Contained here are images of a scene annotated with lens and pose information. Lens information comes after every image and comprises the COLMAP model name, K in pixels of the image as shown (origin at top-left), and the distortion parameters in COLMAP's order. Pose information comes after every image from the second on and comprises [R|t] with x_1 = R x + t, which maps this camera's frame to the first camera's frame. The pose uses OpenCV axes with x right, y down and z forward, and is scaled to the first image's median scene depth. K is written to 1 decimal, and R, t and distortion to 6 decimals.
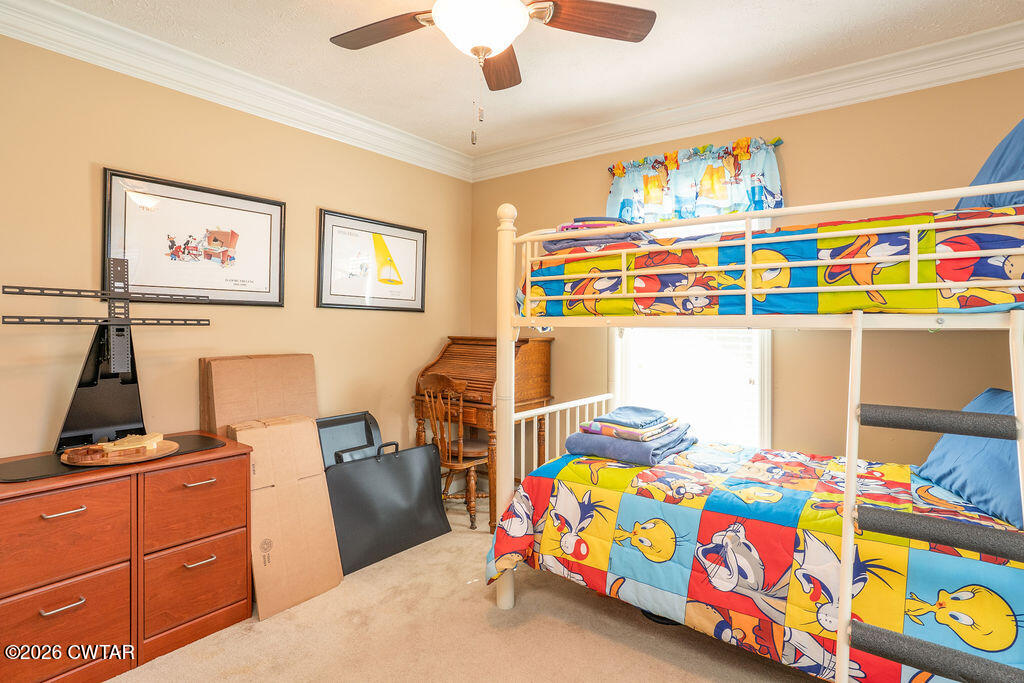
lens RADIAL K [[516.1, 0, 527.1], [0, 516.1, 319.2], [0, 0, 1]] dist [-0.058617, 0.026815]
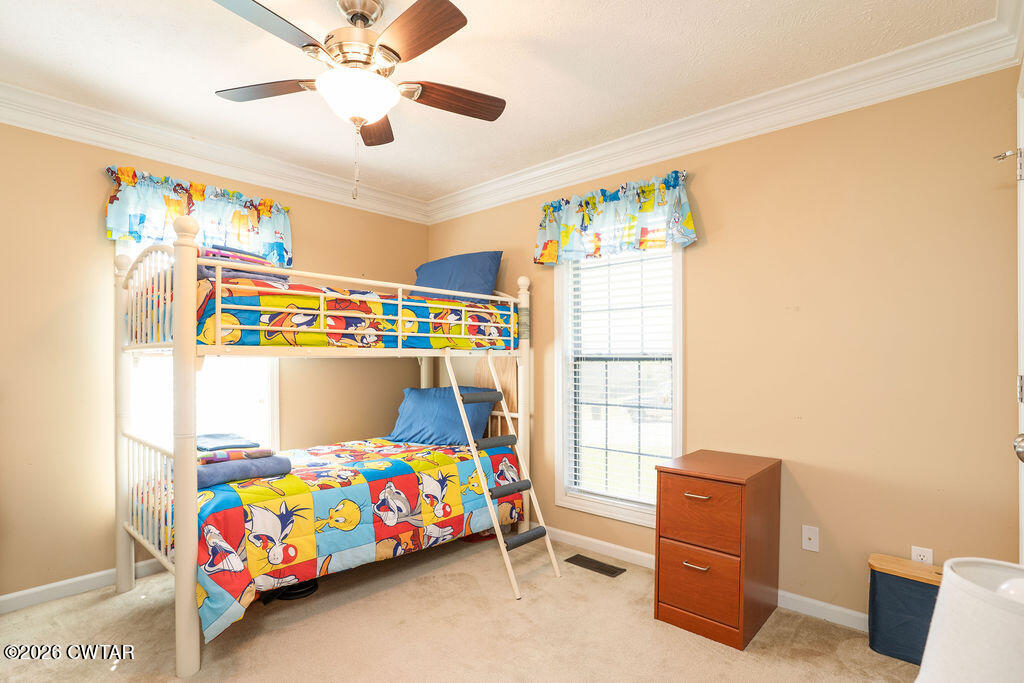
lens RADIAL K [[516.1, 0, 514.2], [0, 516.1, 349.9], [0, 0, 1]] dist [-0.058617, 0.026815]
pose [[0.106787, 0.010012, 0.994231, -1.057048], [-0.015826, 0.999840, -0.008369, 0.004090], [-0.994156, -0.014841, 0.106929, 0.433957]]
